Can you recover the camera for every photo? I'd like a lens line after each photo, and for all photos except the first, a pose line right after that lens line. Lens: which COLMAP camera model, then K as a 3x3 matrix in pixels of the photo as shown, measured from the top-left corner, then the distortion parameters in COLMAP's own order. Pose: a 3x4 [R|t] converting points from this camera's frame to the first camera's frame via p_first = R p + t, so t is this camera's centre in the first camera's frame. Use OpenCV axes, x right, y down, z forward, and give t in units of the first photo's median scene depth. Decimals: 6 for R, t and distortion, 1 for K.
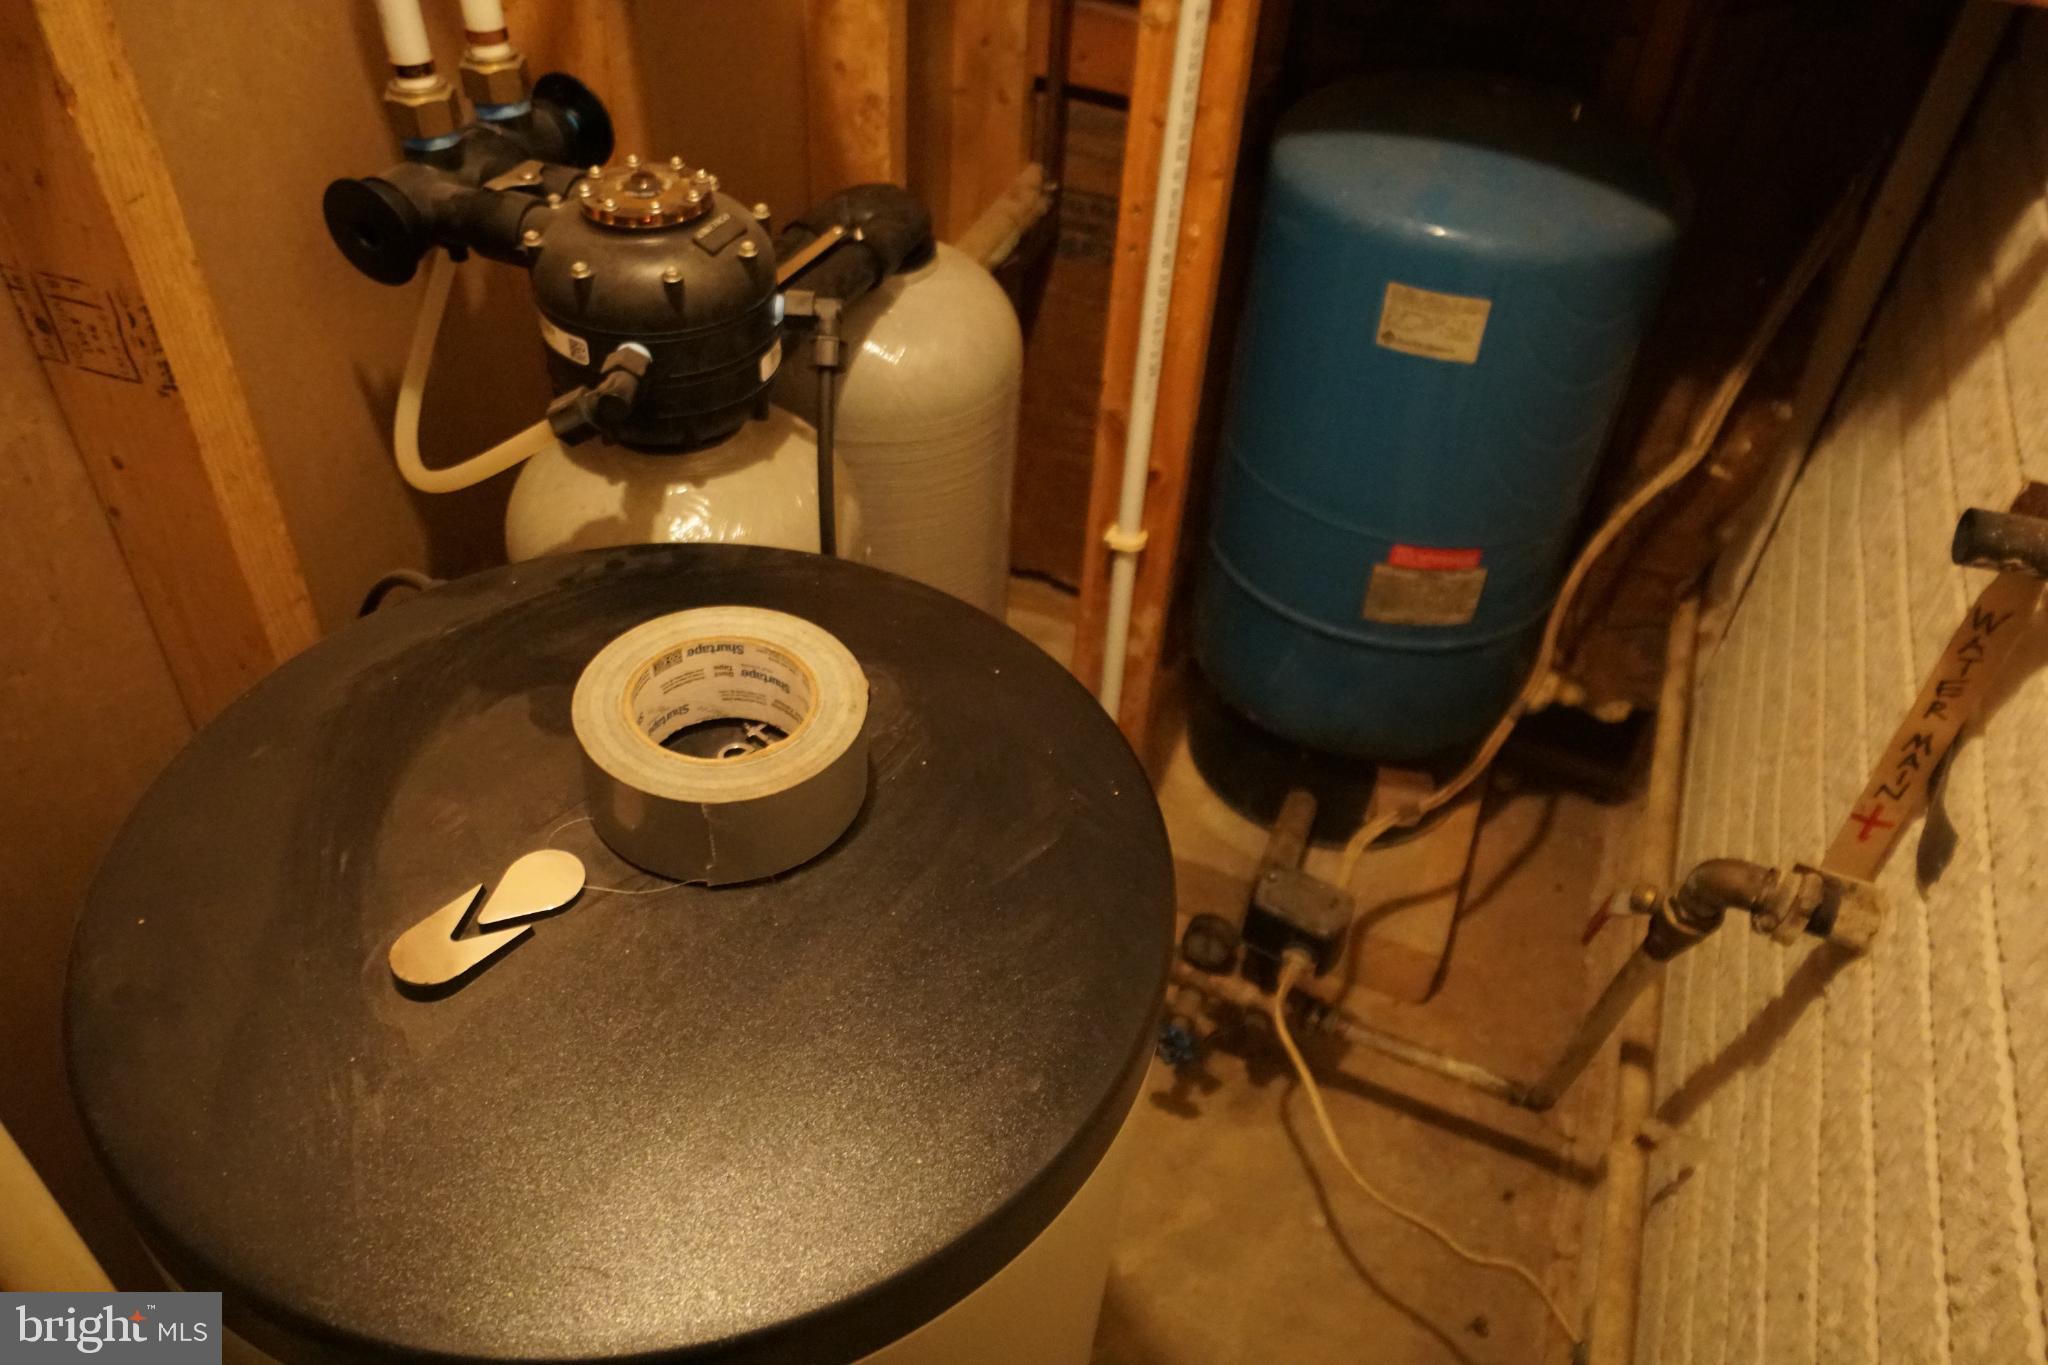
lens RADIAL K [[1504.9, 0, 1023.3], [0, 1504.9, 680.3], [0, 0, 1]] dist [0.069435, 0.003577]
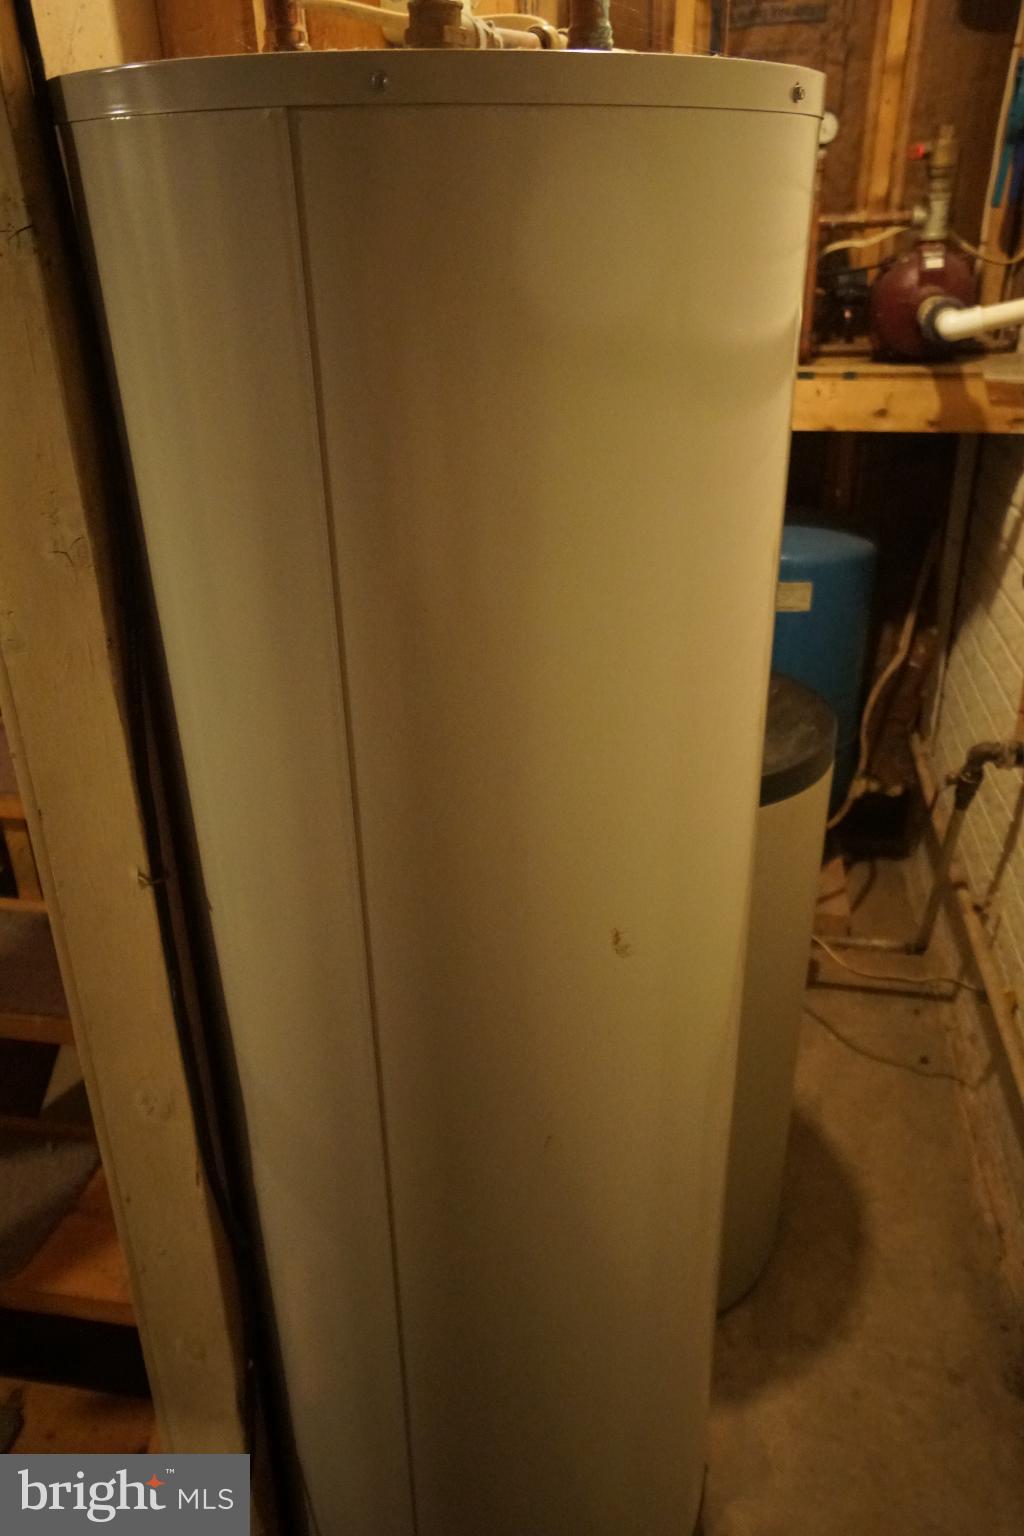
lens RADIAL K [[1128.7, 0, 514.2], [0, 1128.7, 769.8], [0, 0, 1]] dist [0.069435, 0.003577]
pose [[0.977379, -0.153353, 0.145645, -0.356196], [0.185977, 0.951108, -0.246591, 0.300103], [-0.100709, 0.268099, 0.958113, -0.447547]]
